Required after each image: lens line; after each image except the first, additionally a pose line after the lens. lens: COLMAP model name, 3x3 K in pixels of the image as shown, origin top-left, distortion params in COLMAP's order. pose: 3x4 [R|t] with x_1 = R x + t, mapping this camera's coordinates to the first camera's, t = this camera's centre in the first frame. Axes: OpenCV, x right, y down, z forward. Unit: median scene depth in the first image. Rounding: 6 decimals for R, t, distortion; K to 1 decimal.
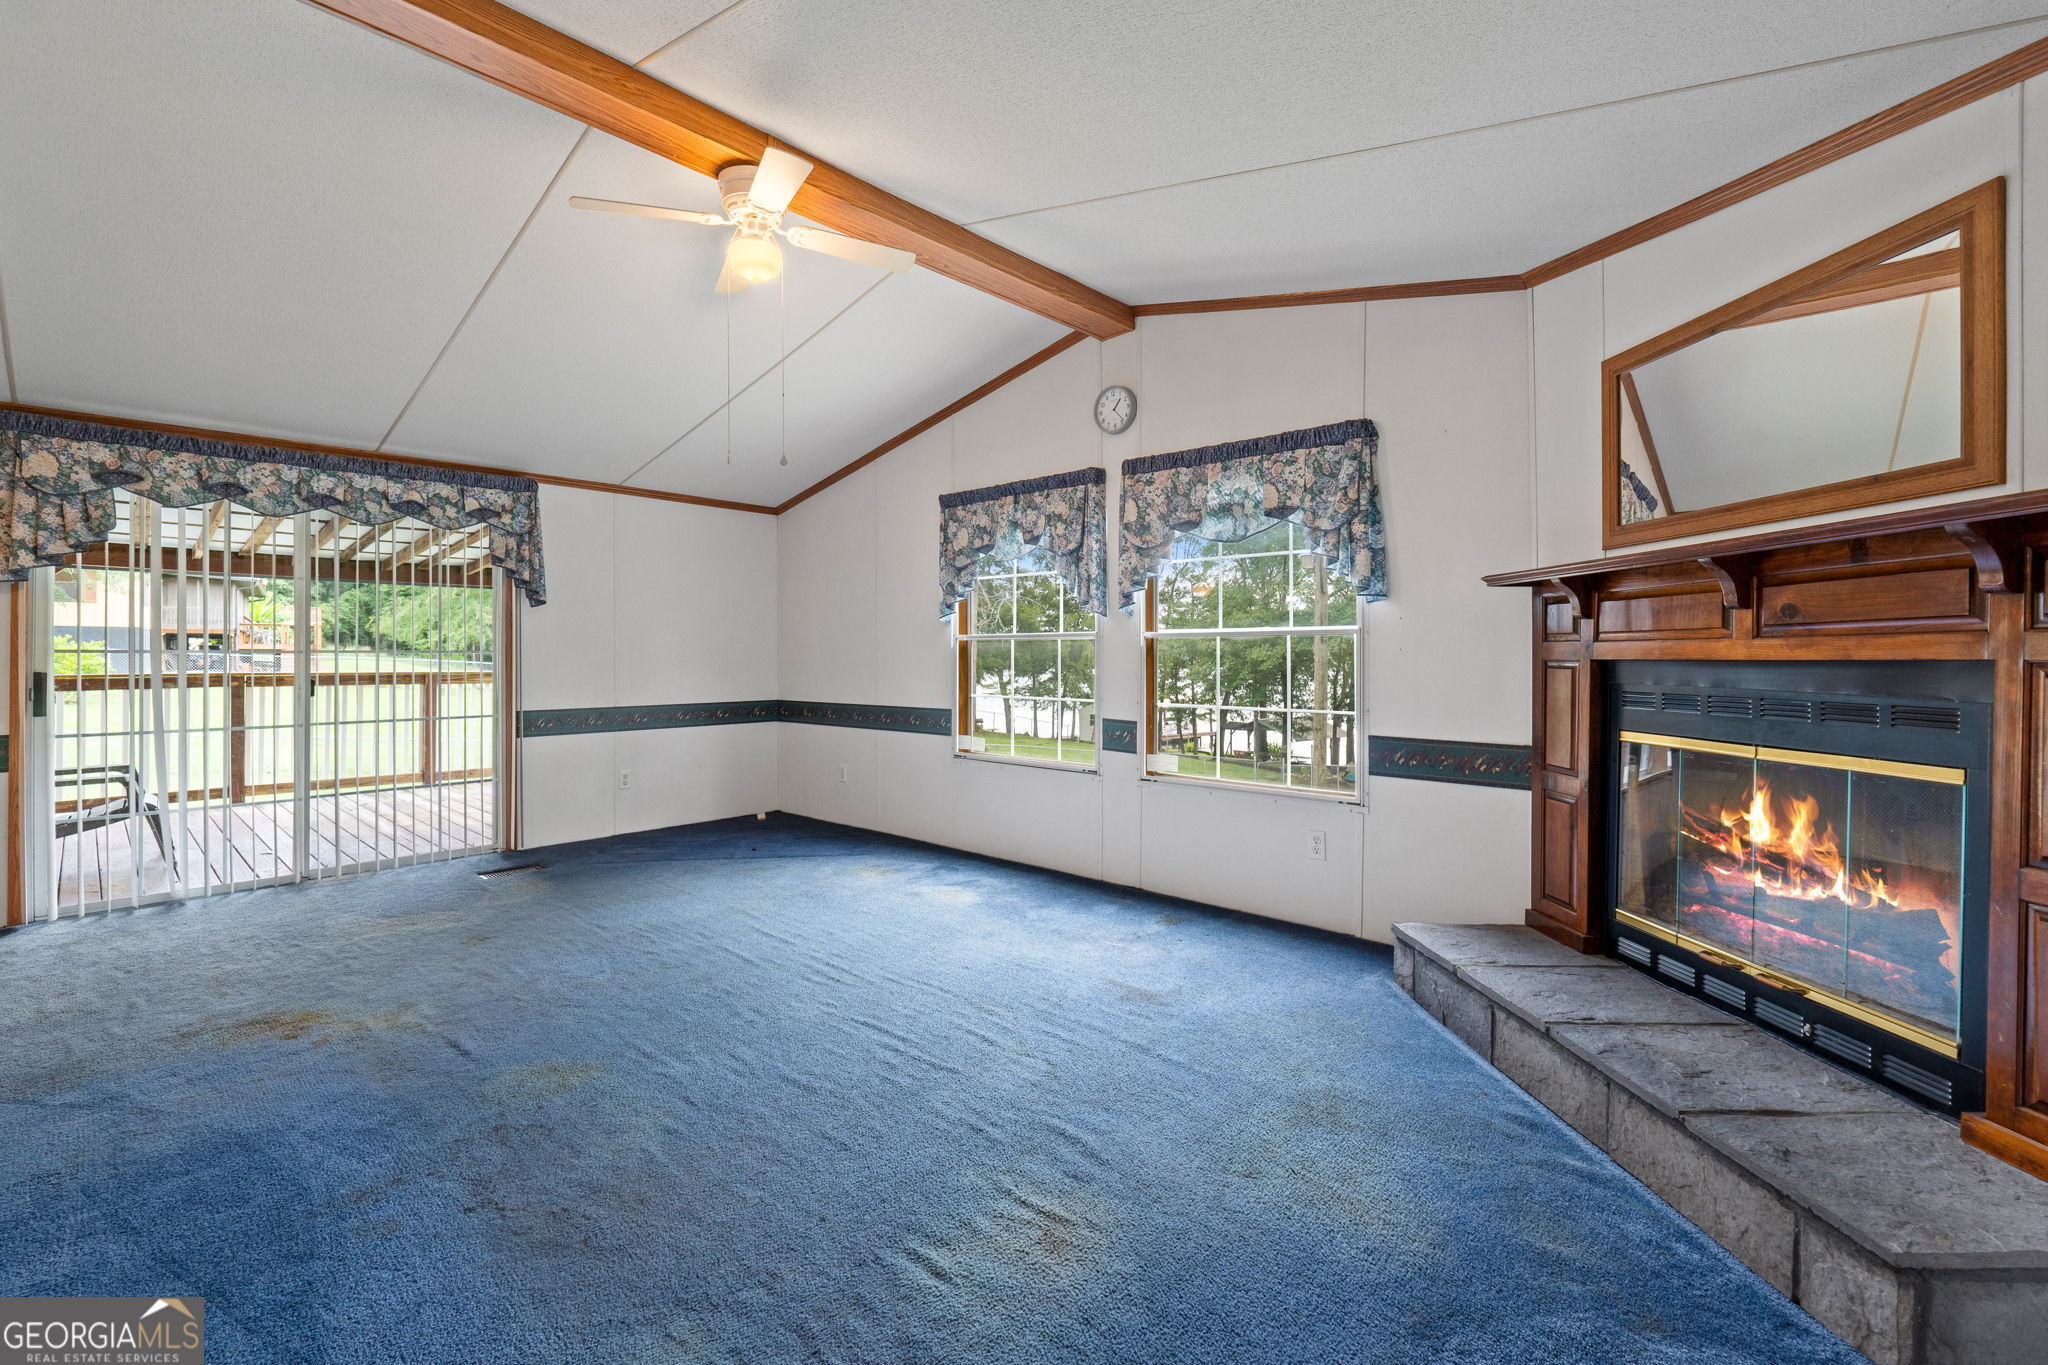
lens RADIAL K [[890.1, 0, 1026.4], [0, 890.1, 662.6], [0, 0, 1]] dist [-0.011261, -0.000175]
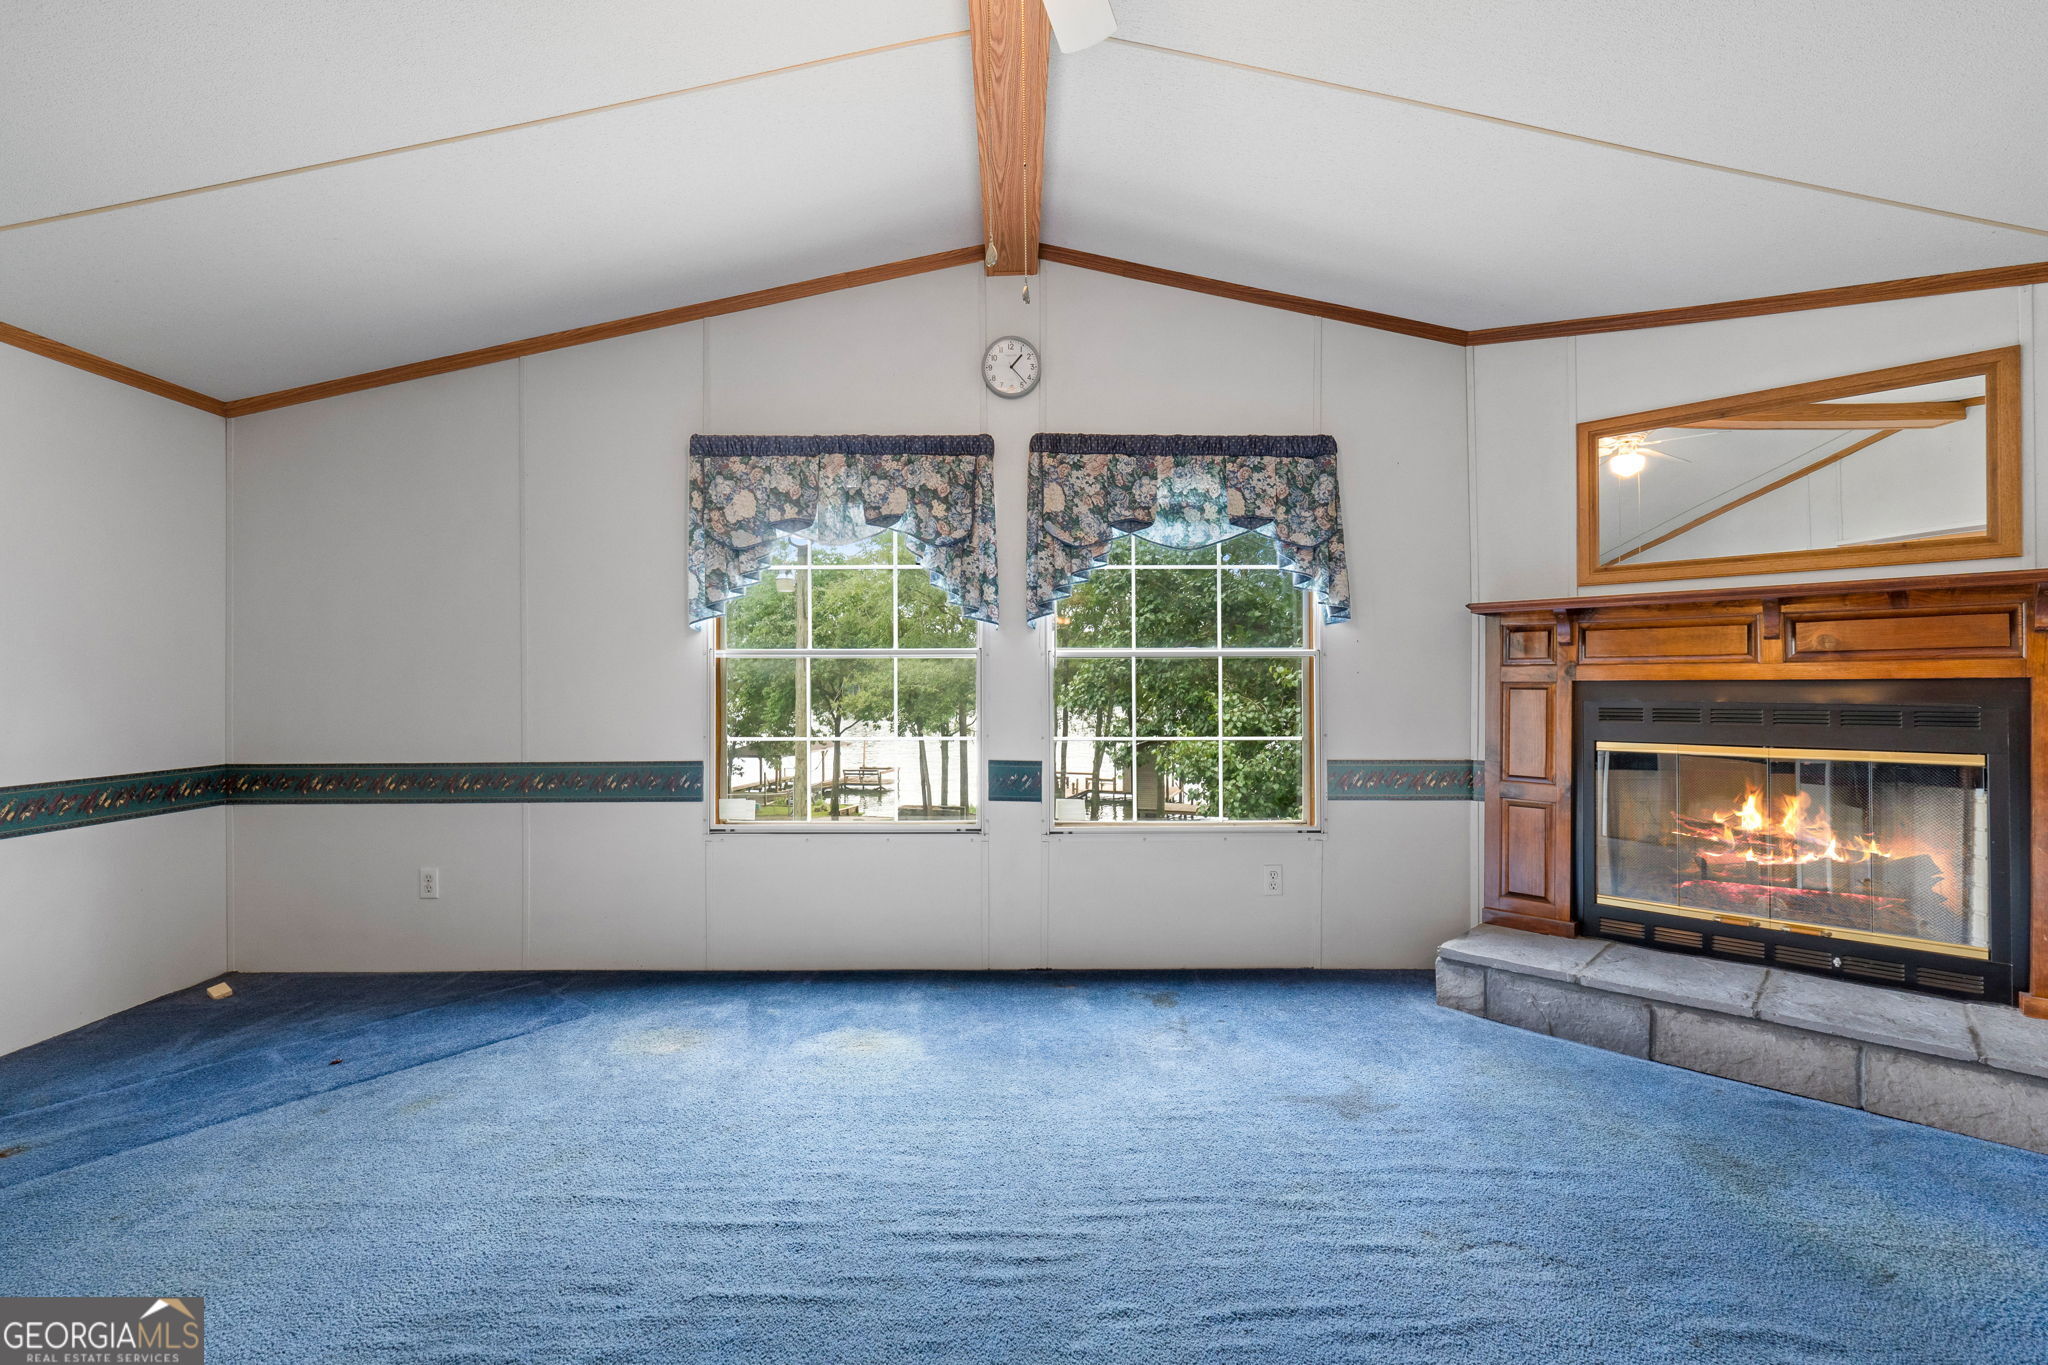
lens RADIAL K [[870.0, 0, 1024.0], [0, 870.0, 682.5], [0, 0, 1]] dist [-0.008383, -0.000328]
pose [[0.727379, -0.000801, 0.686235, -0.492176], [0.007991, 0.999941, -0.007303, 0.000914], [-0.686189, 0.010796, 0.727343, 0.507199]]
